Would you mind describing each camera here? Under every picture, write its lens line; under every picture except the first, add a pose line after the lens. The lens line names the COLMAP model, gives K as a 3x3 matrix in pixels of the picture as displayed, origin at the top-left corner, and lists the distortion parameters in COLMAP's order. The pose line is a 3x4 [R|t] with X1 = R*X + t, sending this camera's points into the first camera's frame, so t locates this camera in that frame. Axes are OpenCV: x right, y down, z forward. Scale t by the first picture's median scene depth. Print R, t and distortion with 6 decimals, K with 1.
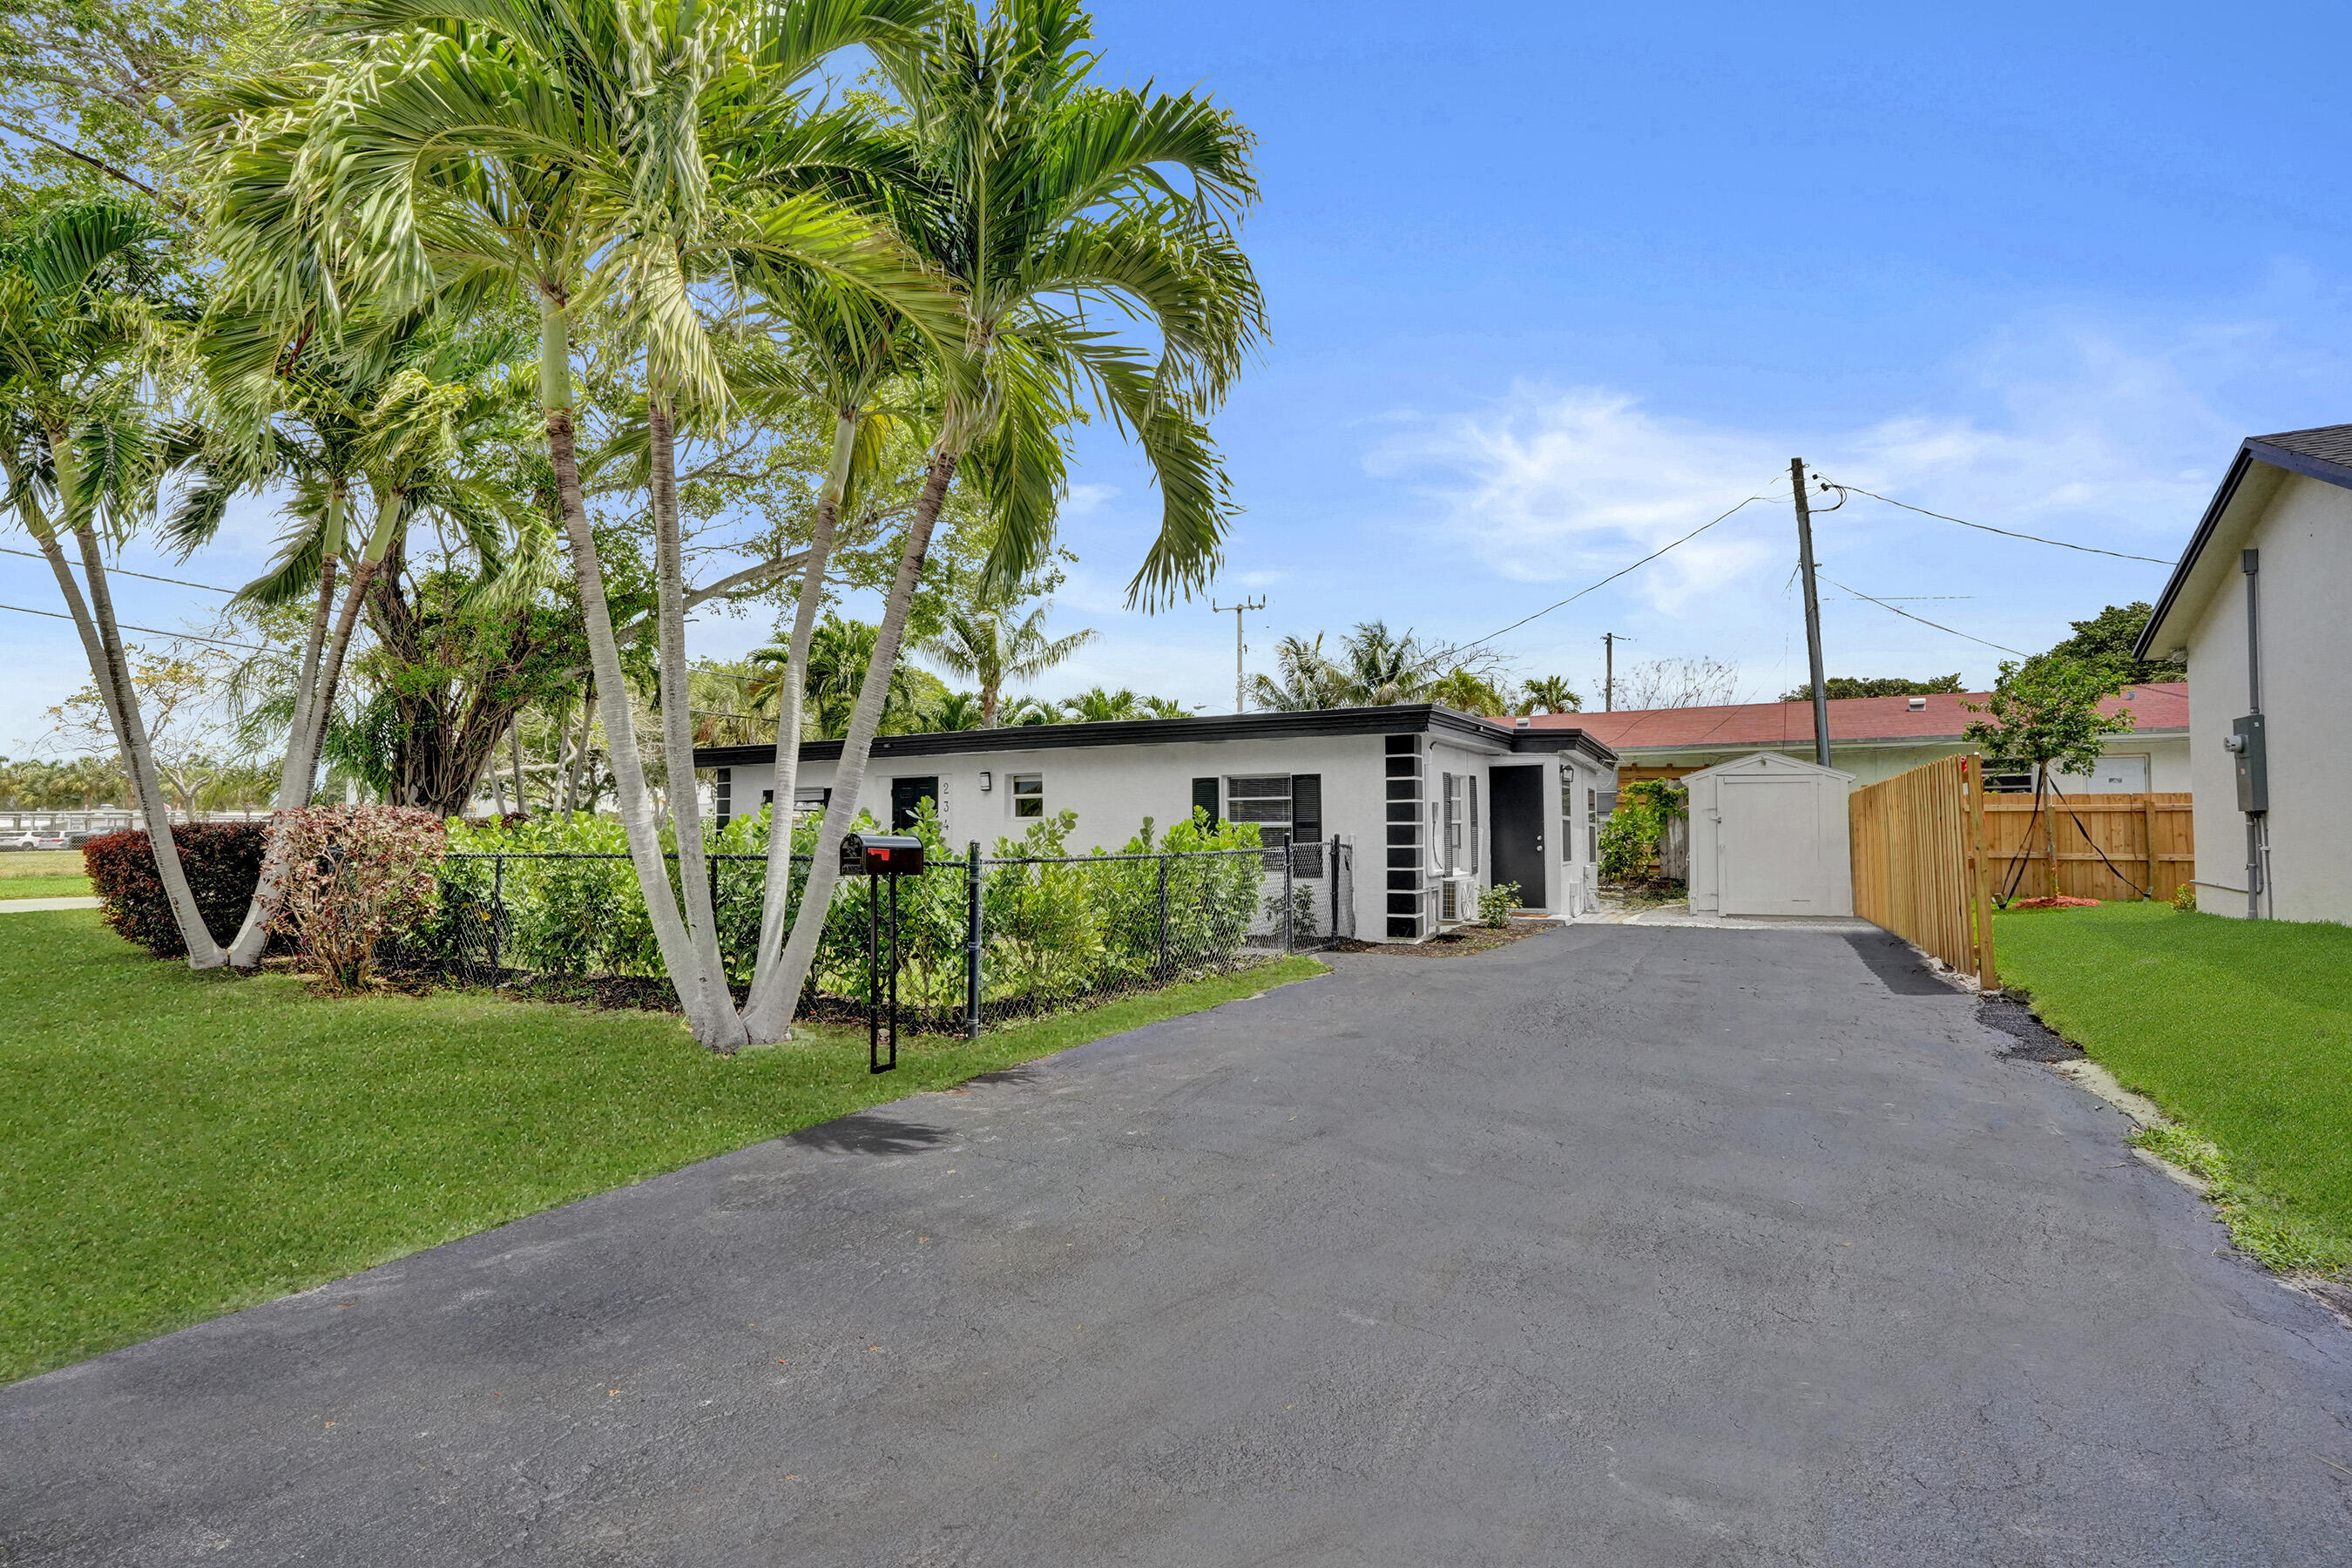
lens RADIAL K [[1098.1, 0, 1170.8], [0, 1098.1, 793.1], [0, 0, 1]] dist [-0.000631, -0.000006]
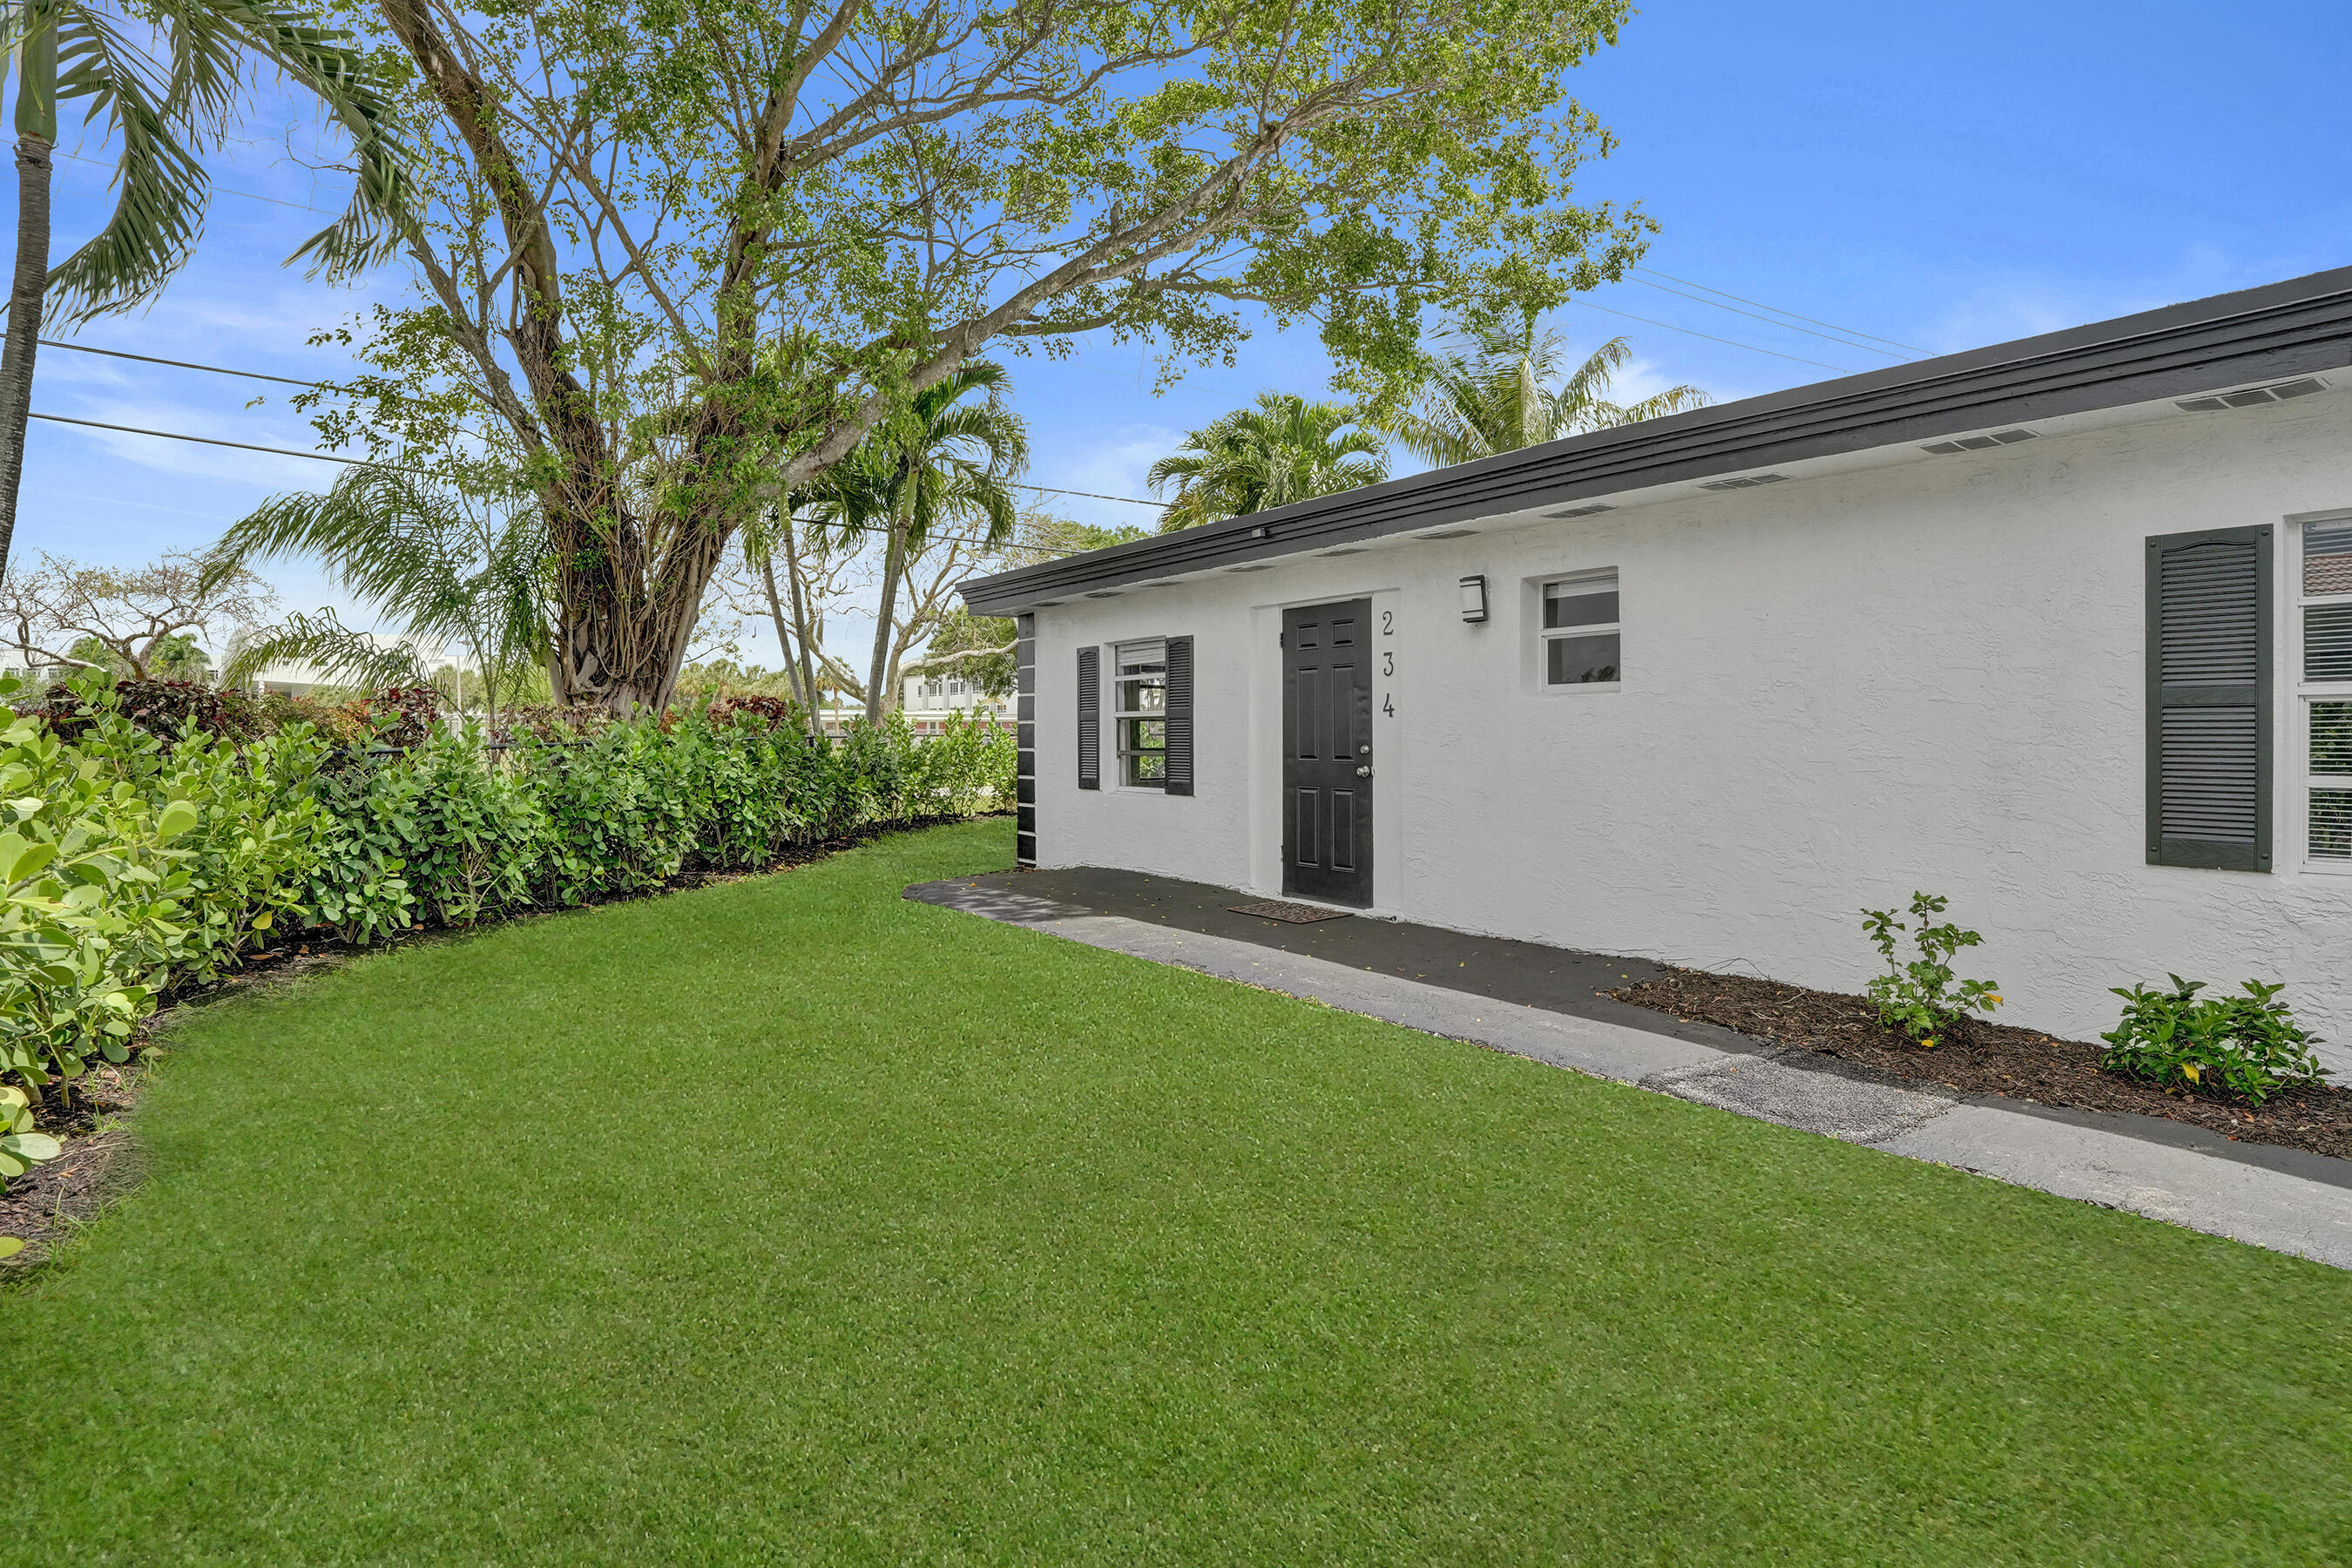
lens RADIAL K [[1231.1, 0, 1178.8], [0, 1231.1, 737.7], [0, 0, 1]] dist [-0.061200, 0.020300]
pose [[0.904180, 0.001213, -0.427149, -0.073851], [0.017288, 0.999073, 0.039432, 0.021958], [0.426801, -0.043038, 0.903321, 0.549605]]
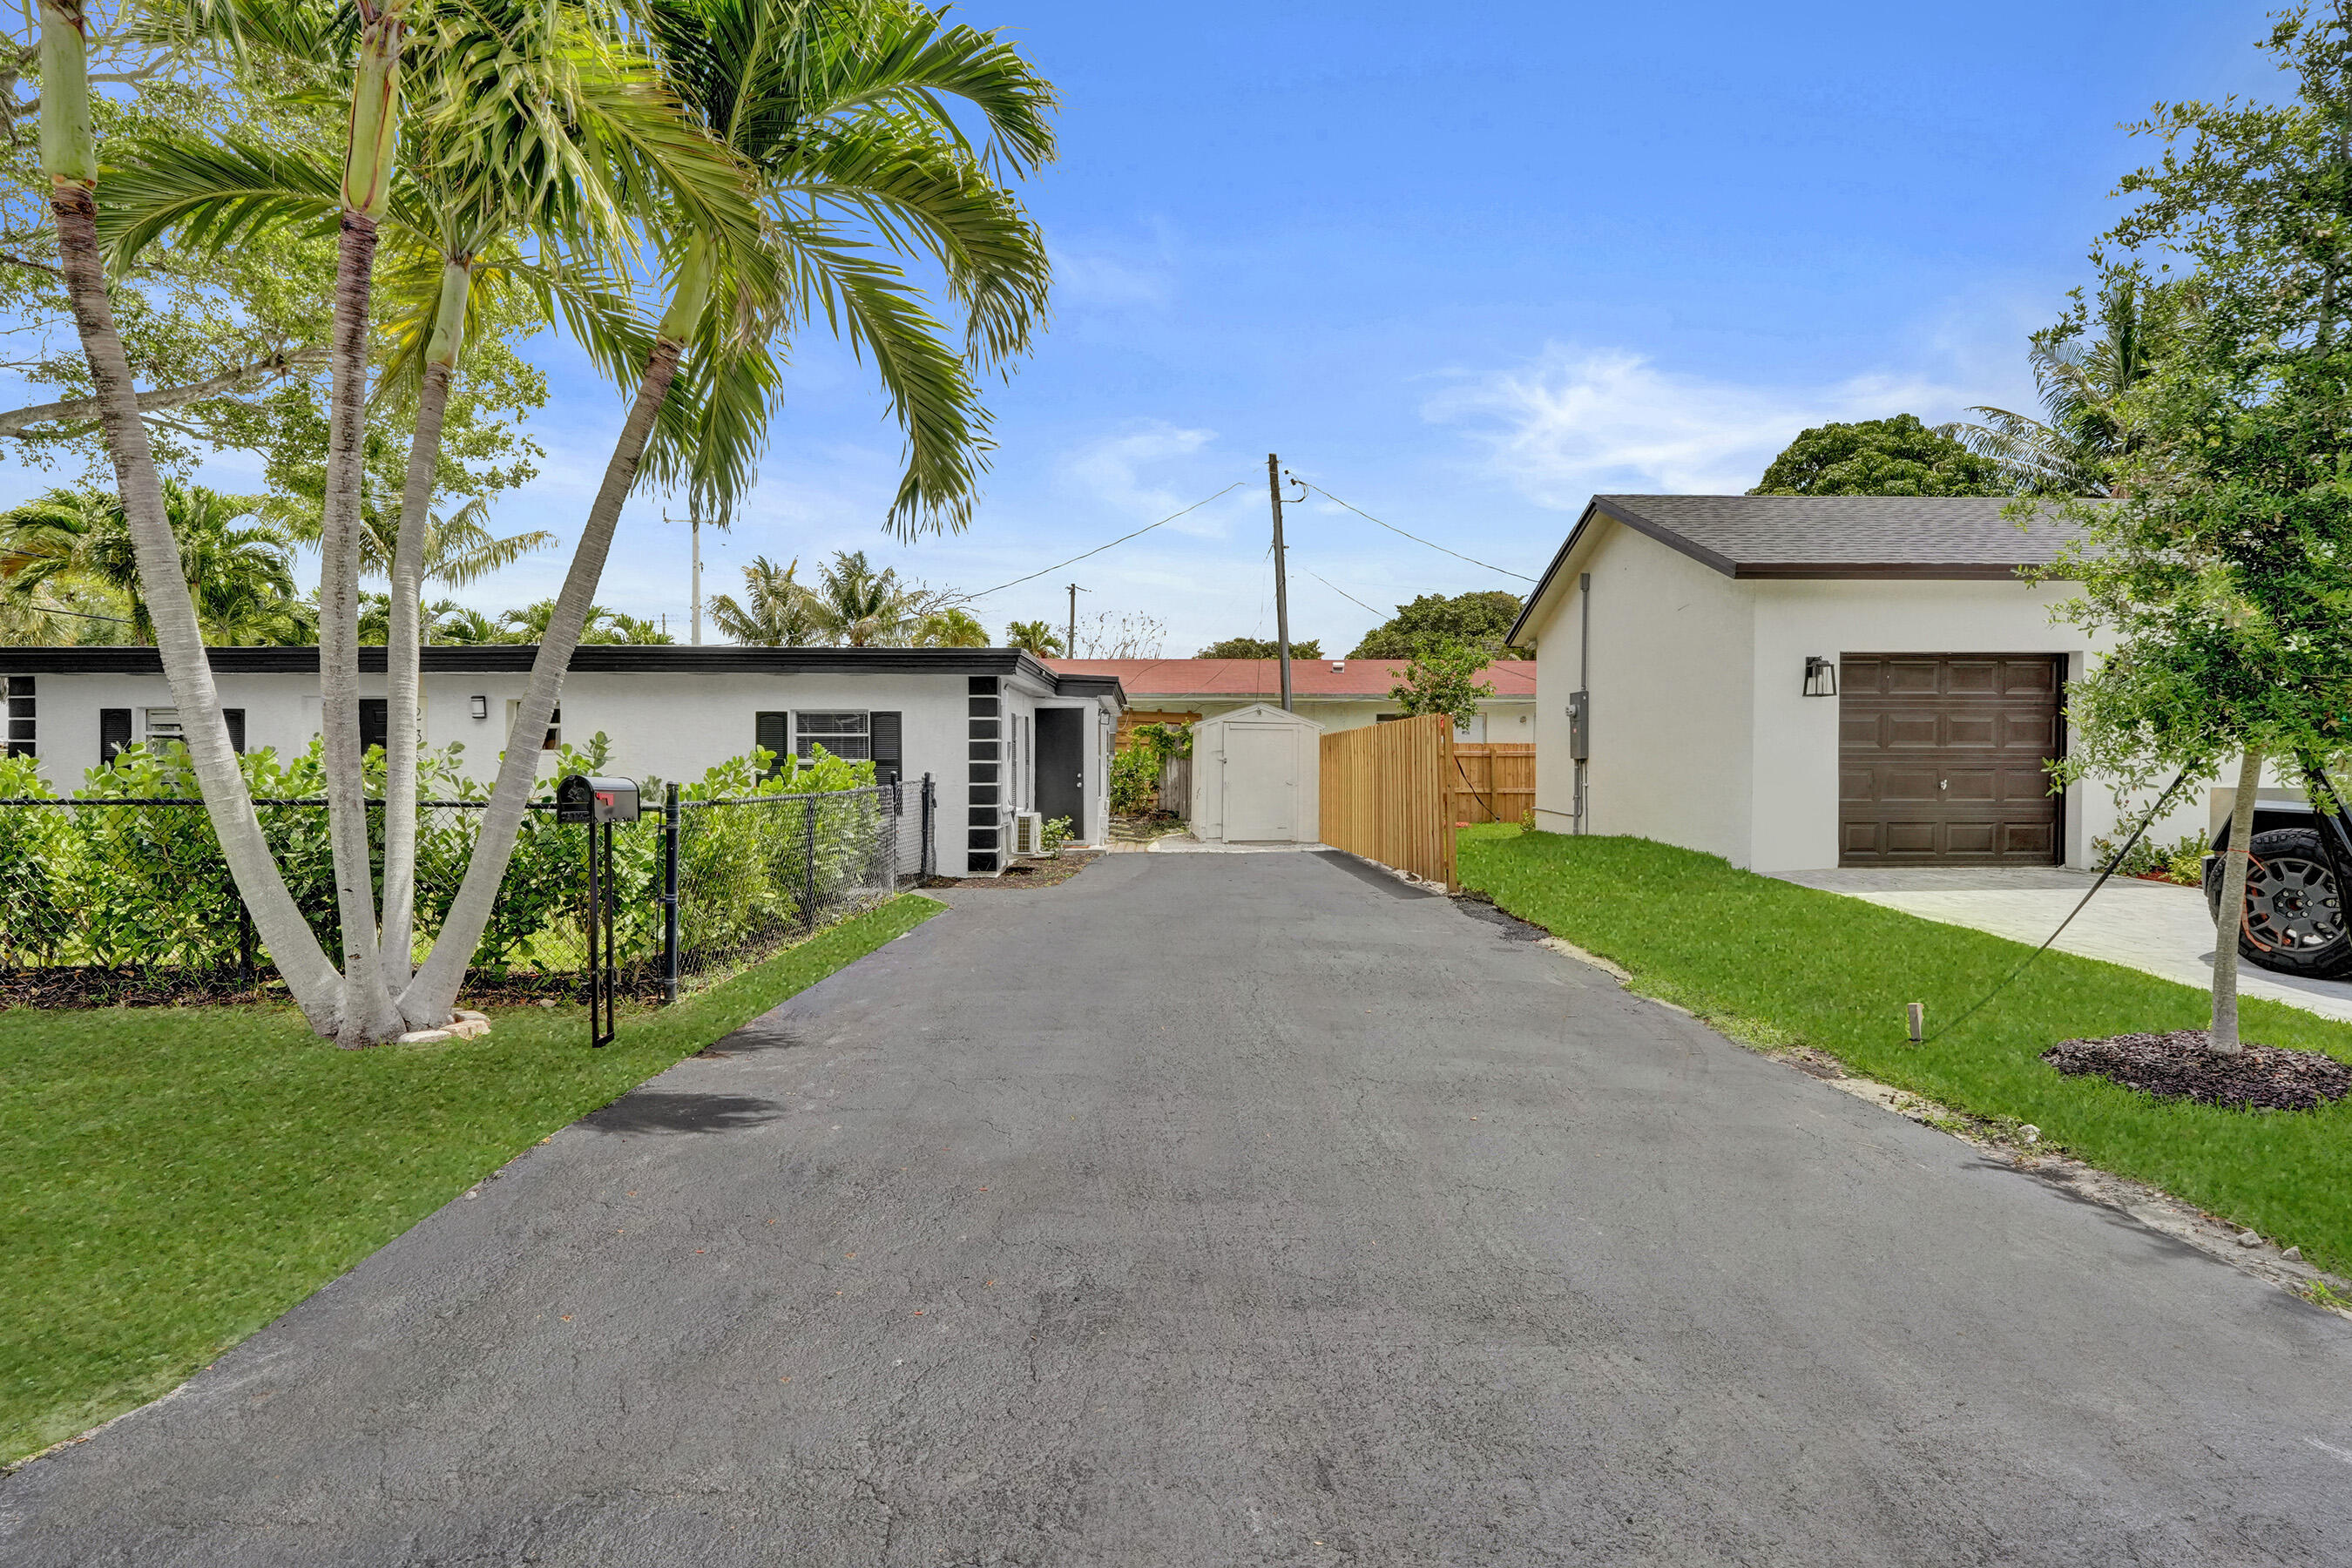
lens RADIAL K [[1096.1, 0, 1172.0], [0, 1096.1, 780.5], [0, 0, 1]] dist [-0.004179, 0.000503]
pose [[0.875779, -0.000685, 0.482711, -0.112119], [-0.022655, 0.998839, 0.042521, -0.002481], [-0.482179, -0.048175, 0.874747, 0.007561]]
